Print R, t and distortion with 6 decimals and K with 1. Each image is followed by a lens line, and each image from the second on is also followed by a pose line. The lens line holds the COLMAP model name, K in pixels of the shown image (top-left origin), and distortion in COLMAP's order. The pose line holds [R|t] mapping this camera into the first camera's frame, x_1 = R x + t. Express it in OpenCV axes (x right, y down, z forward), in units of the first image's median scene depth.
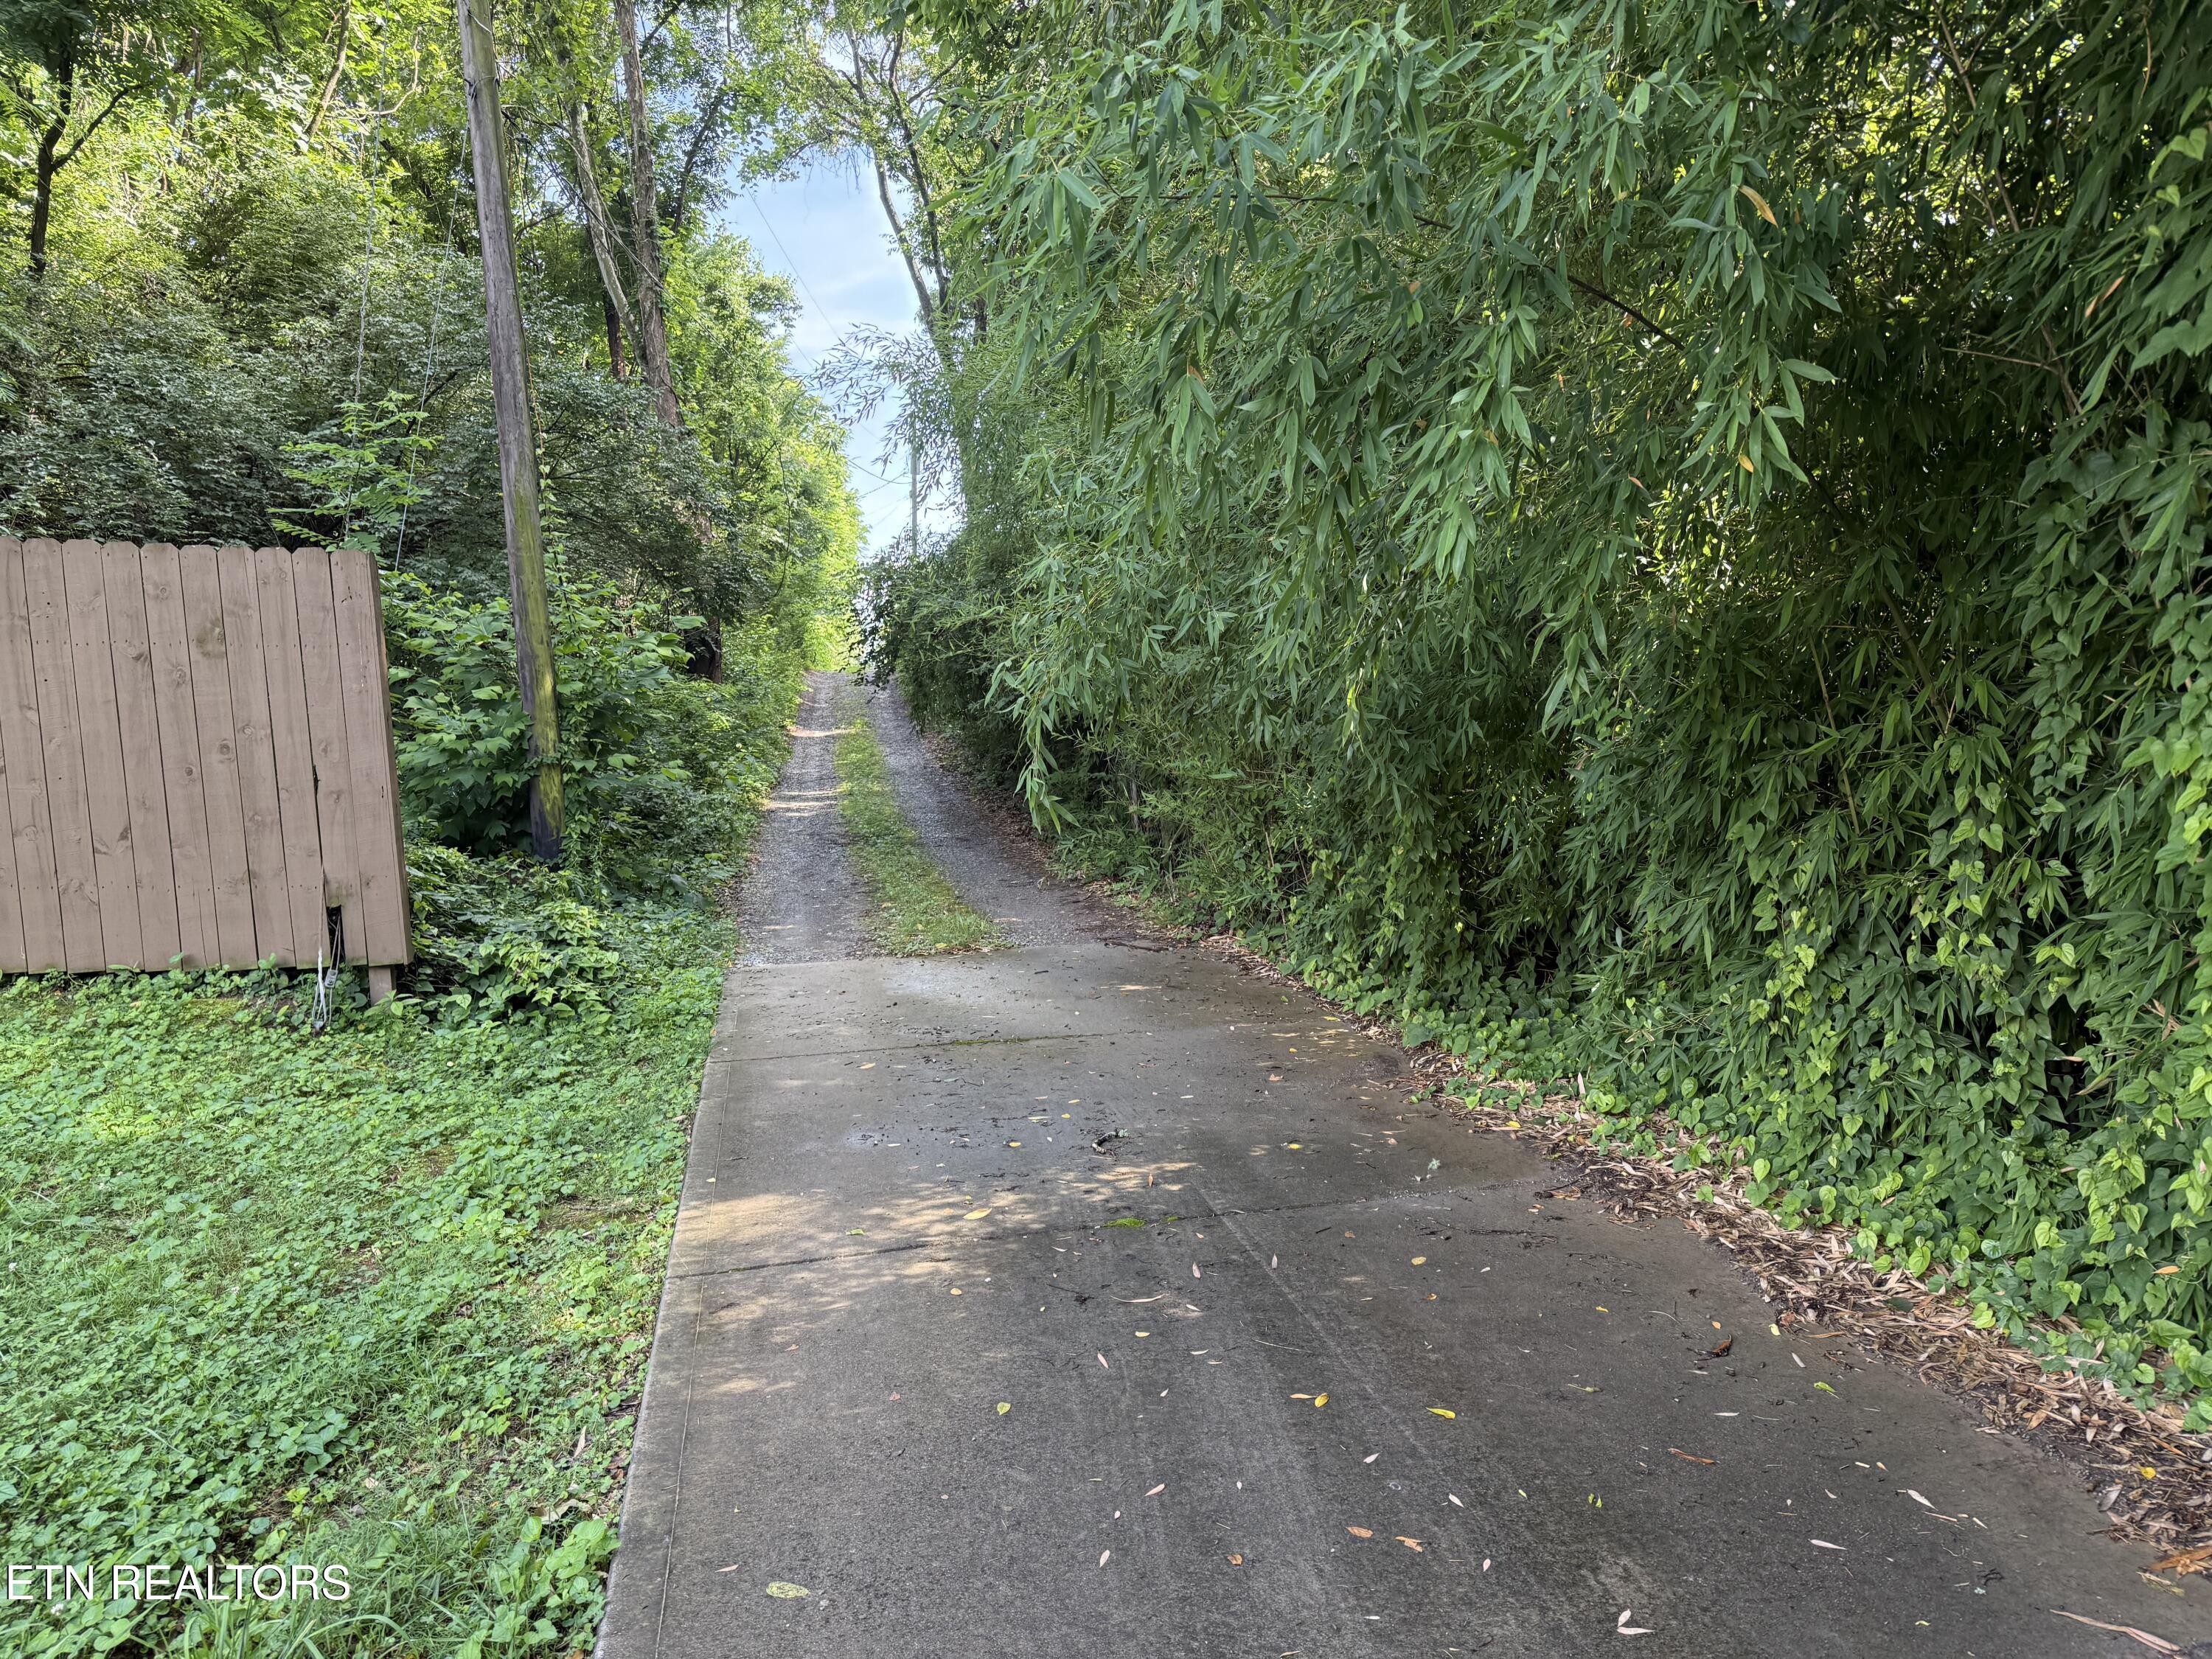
lens RADIAL K [[1587.6, 0, 1106.0], [0, 1587.6, 829.5], [0, 0, 1]] dist [0.105993, 0.000163]
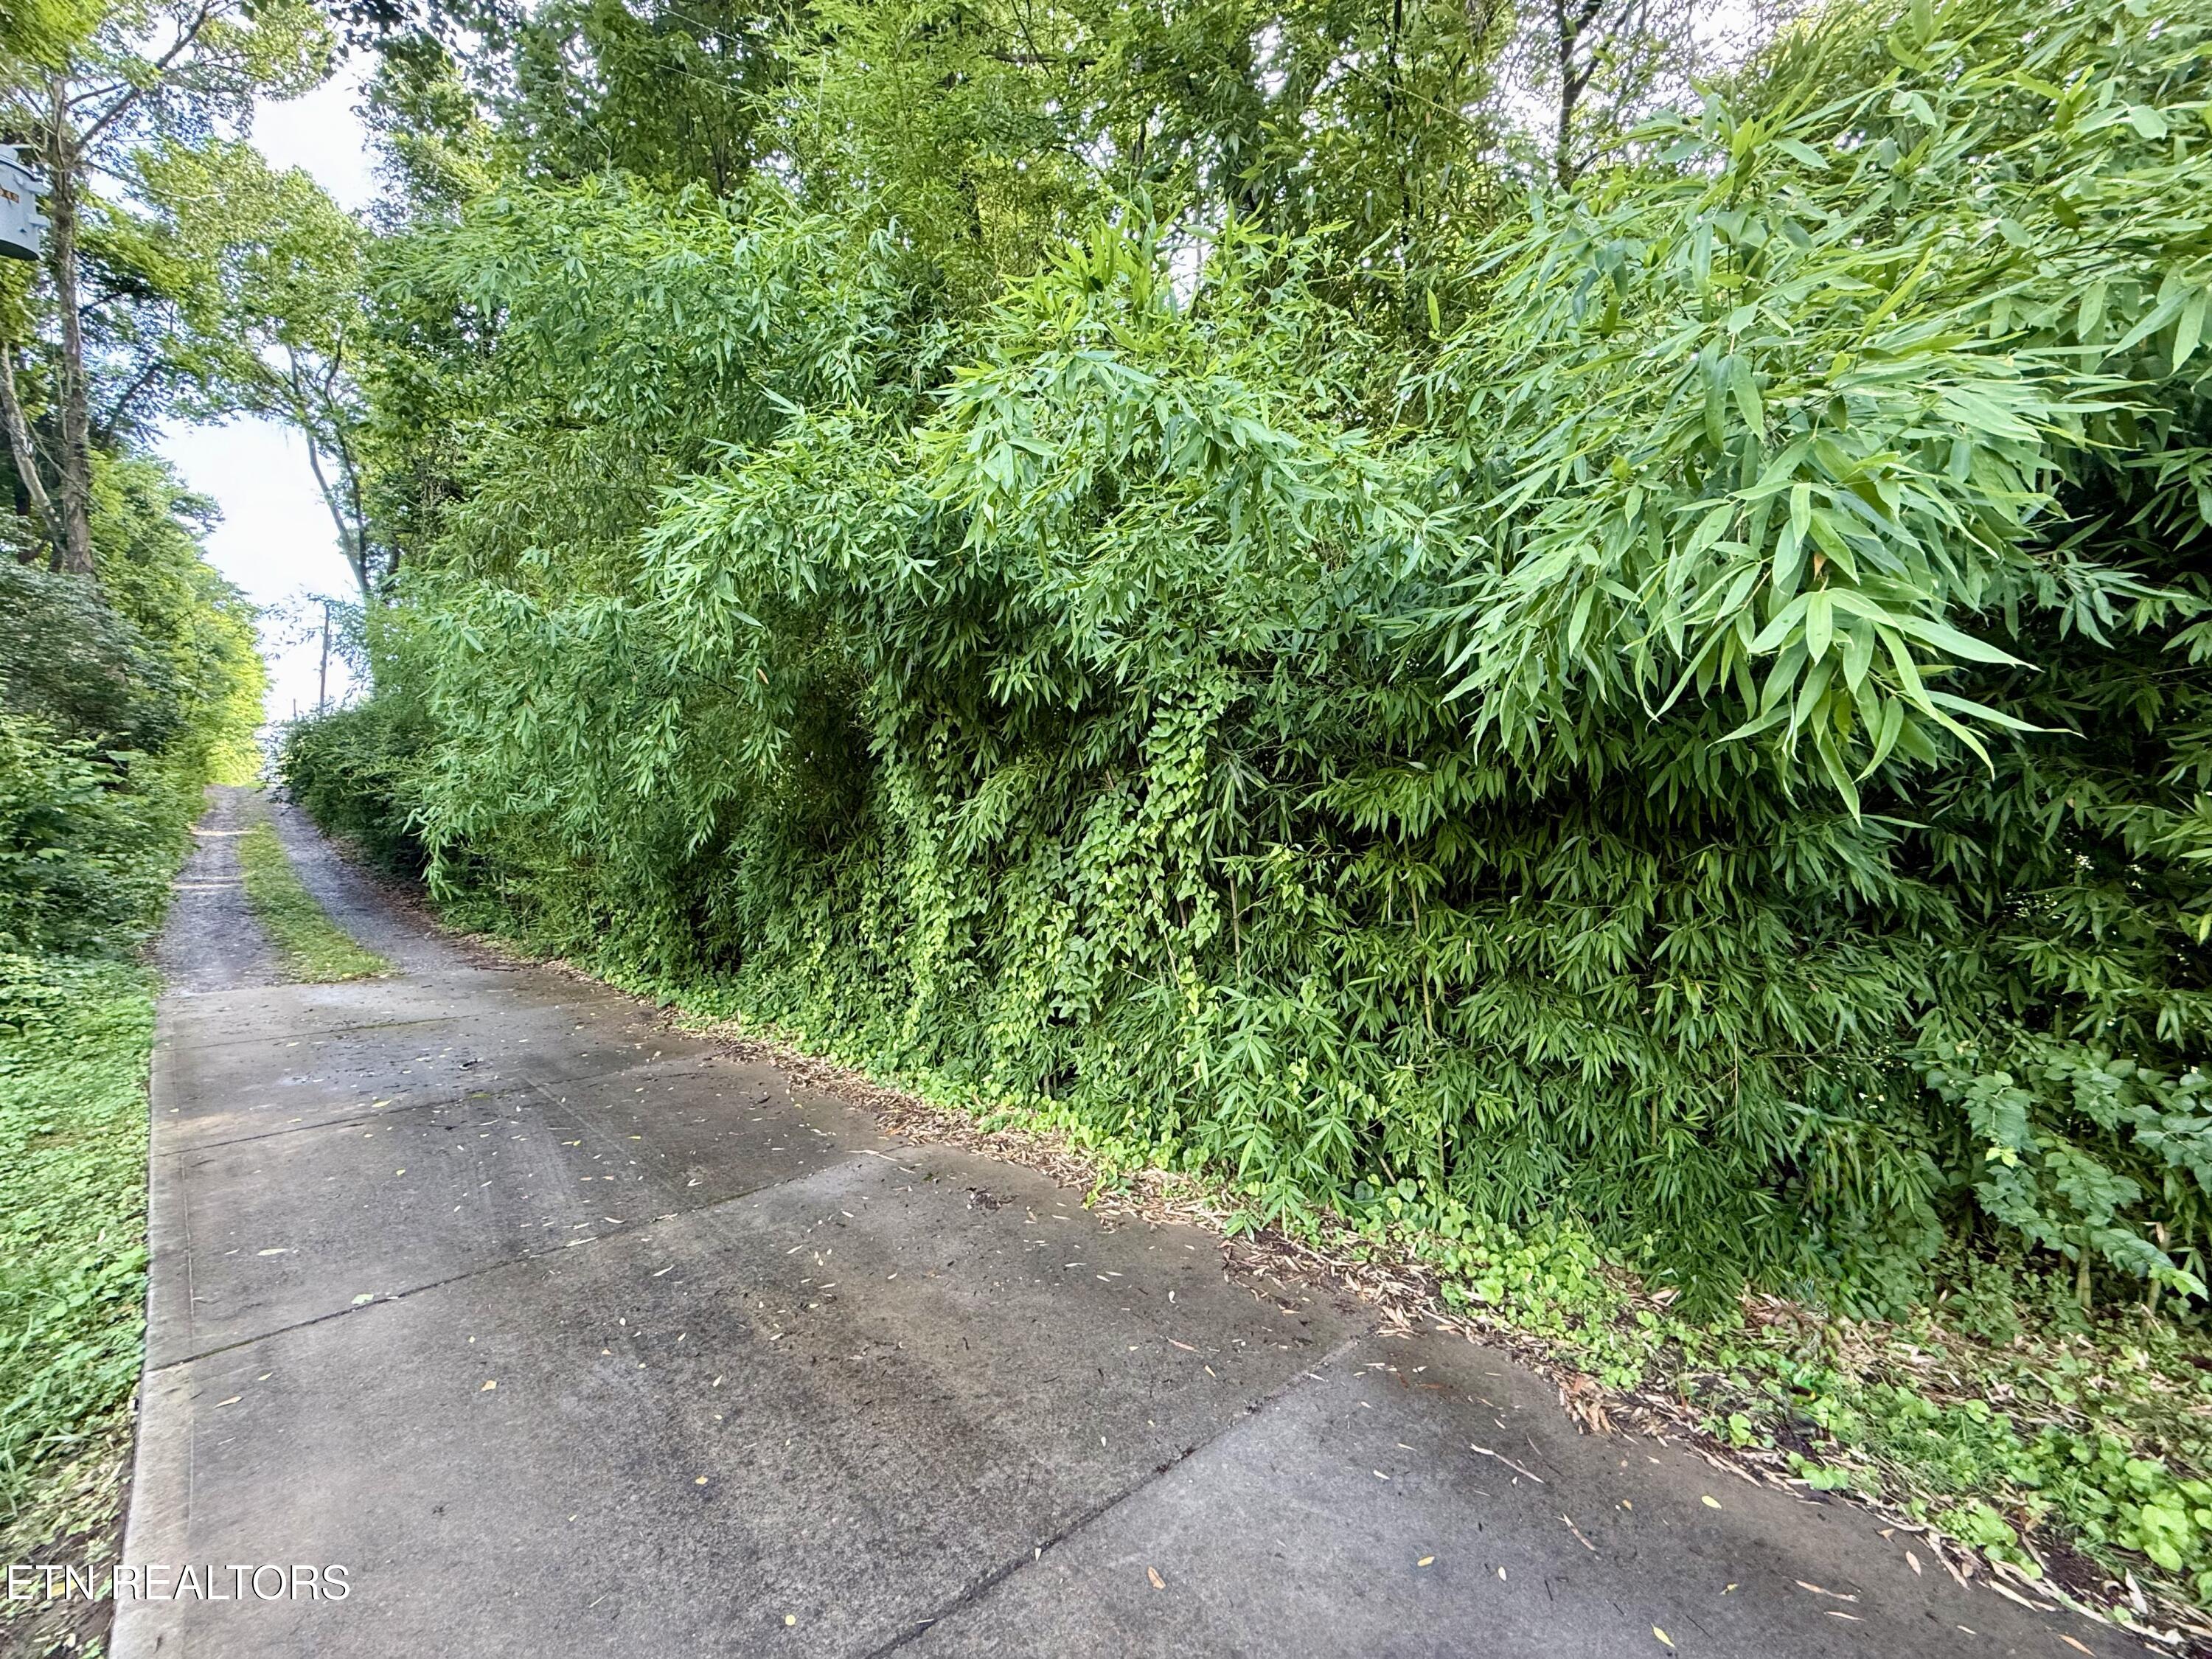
lens RADIAL K [[881.3, 0, 1106.0], [0, 881.3, 829.5], [0, 0, 1]] dist [0.002085, -0.000296]
pose [[0.817538, 0.039227, 0.574537, 0.002867], [0.007697, 0.996844, -0.079014, 0.003821], [-0.575823, 0.069019, 0.814656, -0.154342]]
